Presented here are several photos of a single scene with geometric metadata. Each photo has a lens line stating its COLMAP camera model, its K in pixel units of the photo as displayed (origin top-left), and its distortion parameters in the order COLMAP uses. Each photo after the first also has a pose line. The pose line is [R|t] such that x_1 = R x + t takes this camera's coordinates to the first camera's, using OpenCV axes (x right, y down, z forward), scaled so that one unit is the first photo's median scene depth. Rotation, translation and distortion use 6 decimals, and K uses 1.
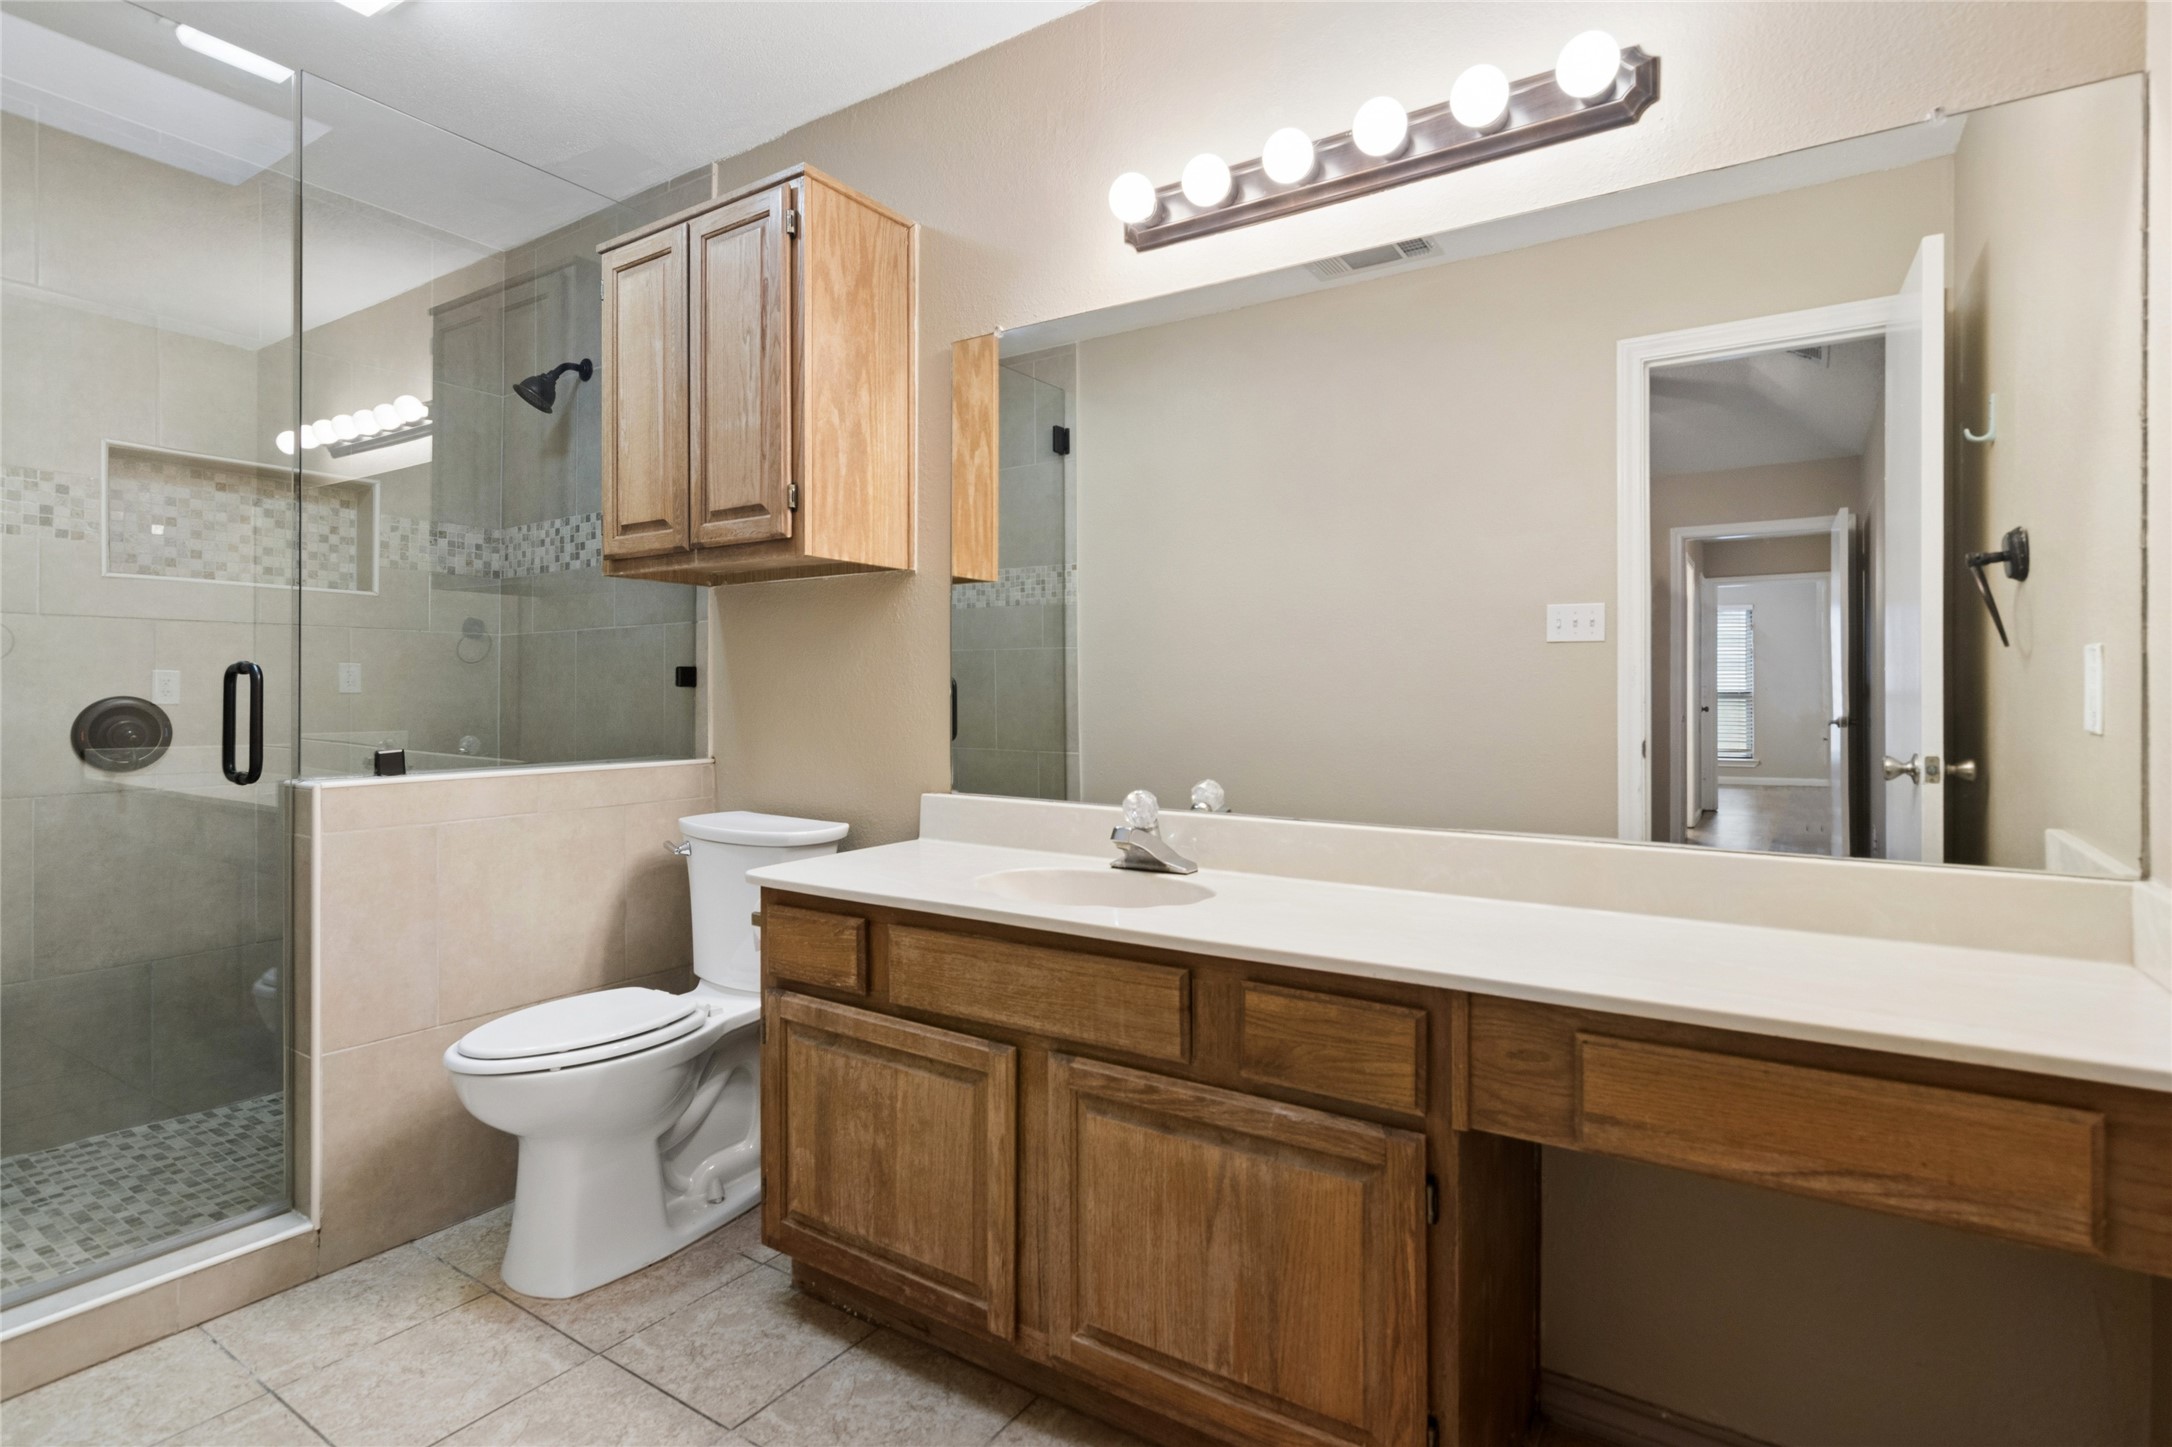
lens RADIAL K [[1042.6, 0, 1096.0], [0, 1042.6, 710.3], [0, 0, 1]] dist [-0.000562, 0.000562]
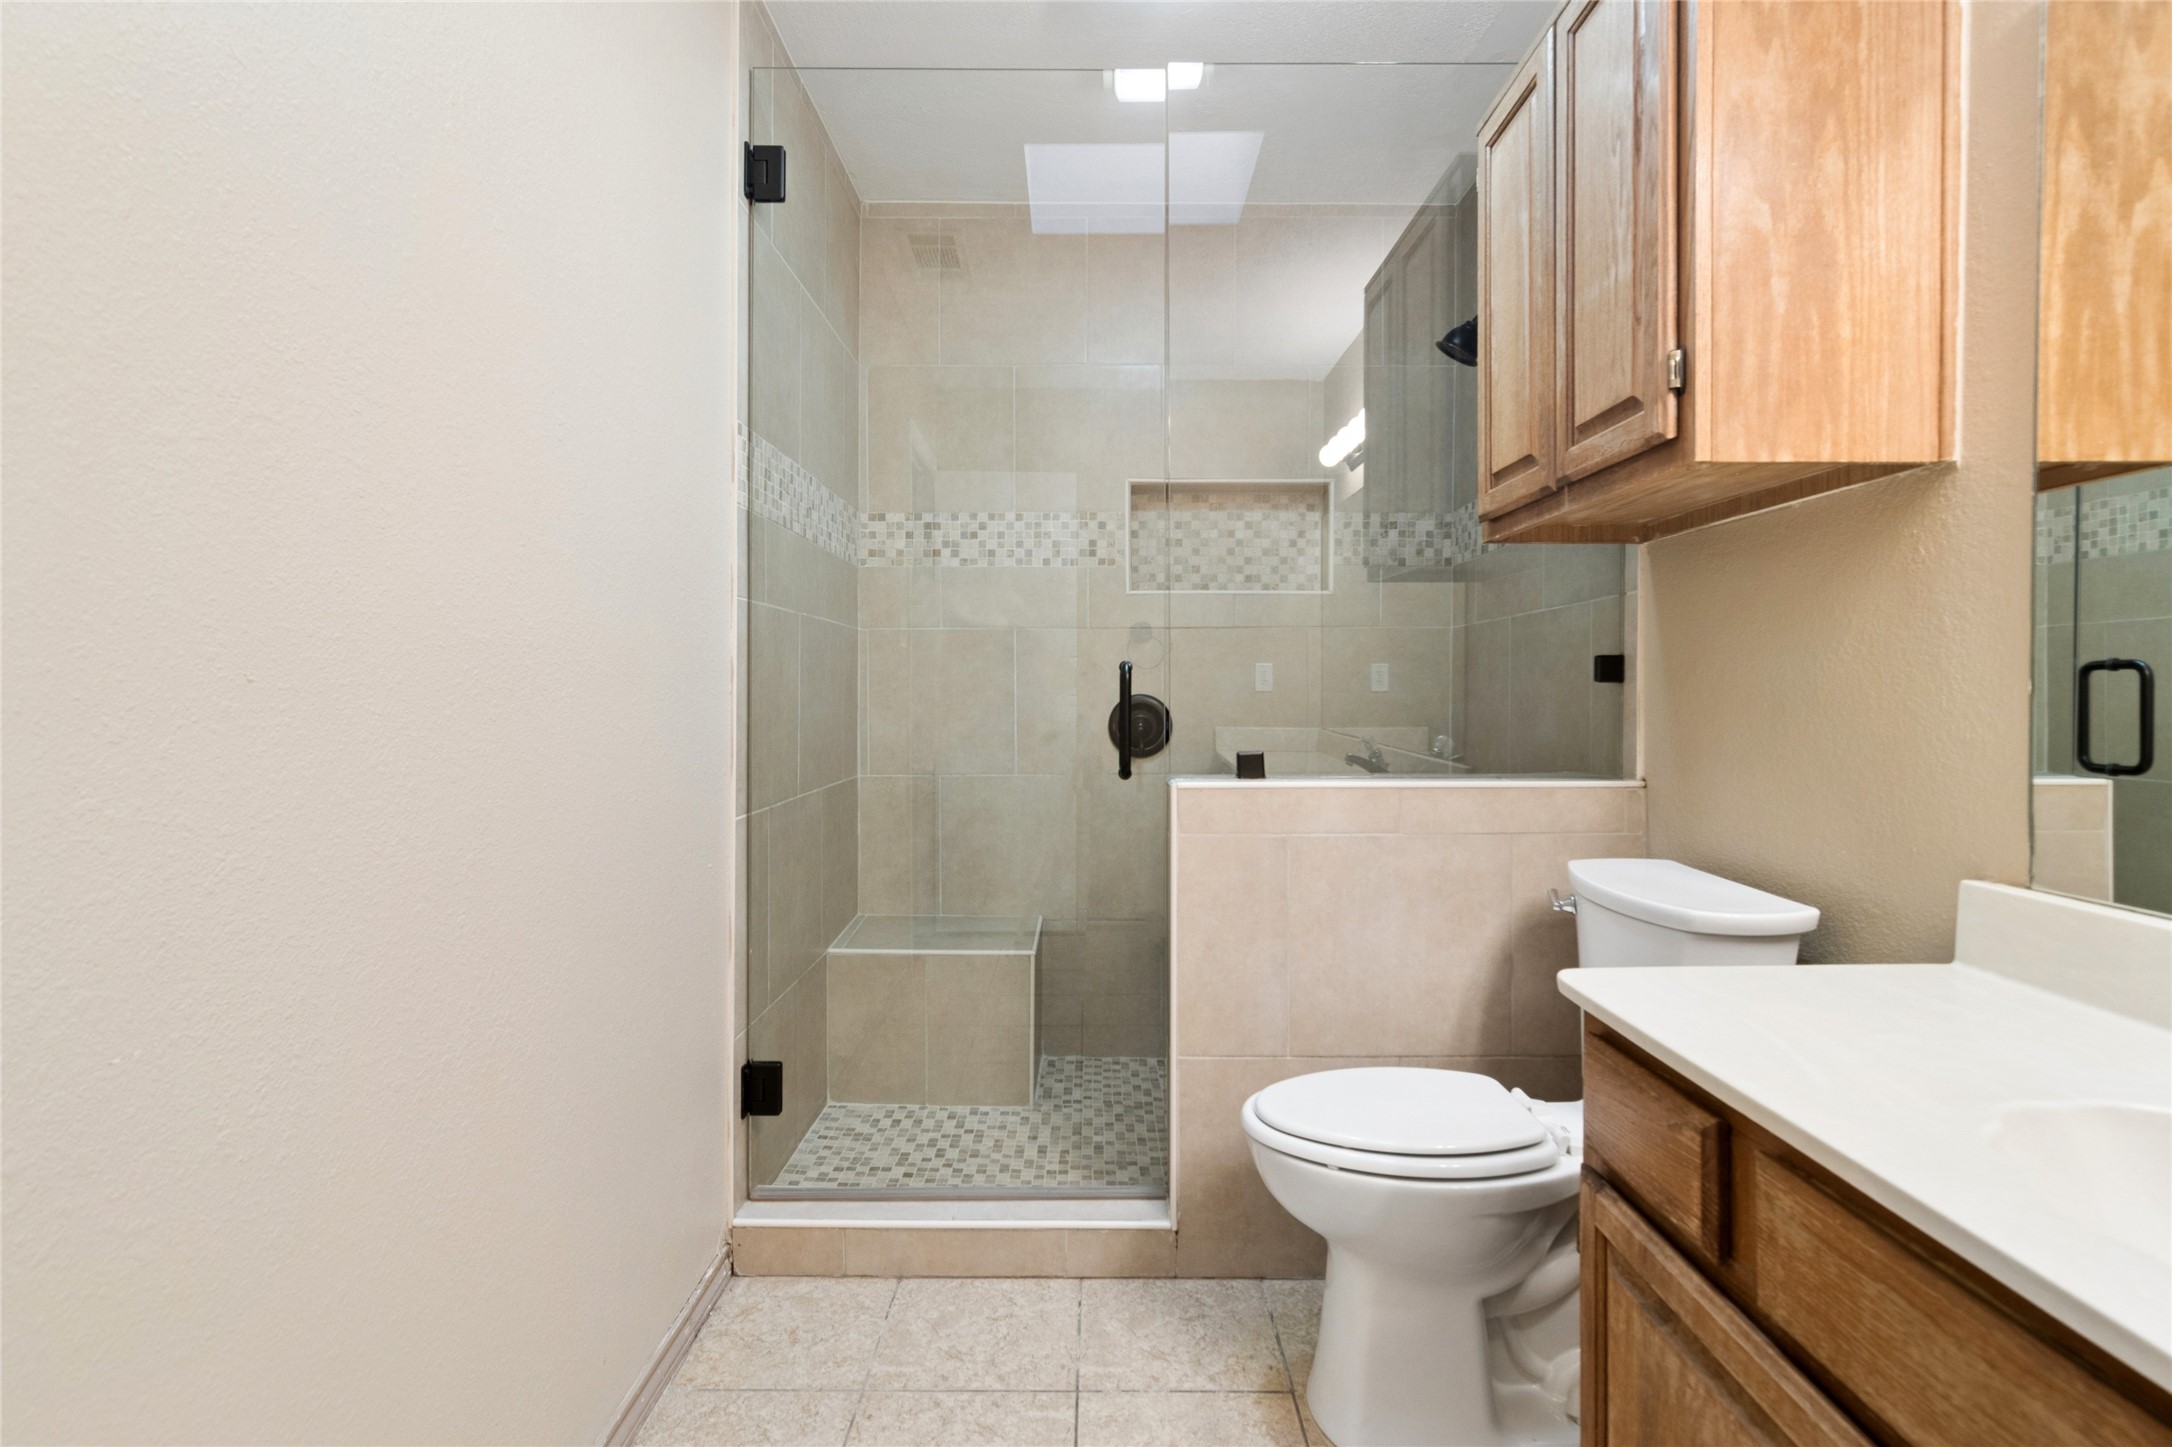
lens RADIAL K [[1042.6, 0, 1096.0], [0, 1042.6, 710.3], [0, 0, 1]] dist [-0.000562, 0.000562]
pose [[0.552808, 0.013826, -0.833194, 0.030521], [-0.011517, 0.999894, 0.008951, -0.005912], [0.833229, 0.004648, 0.552909, 0.340284]]
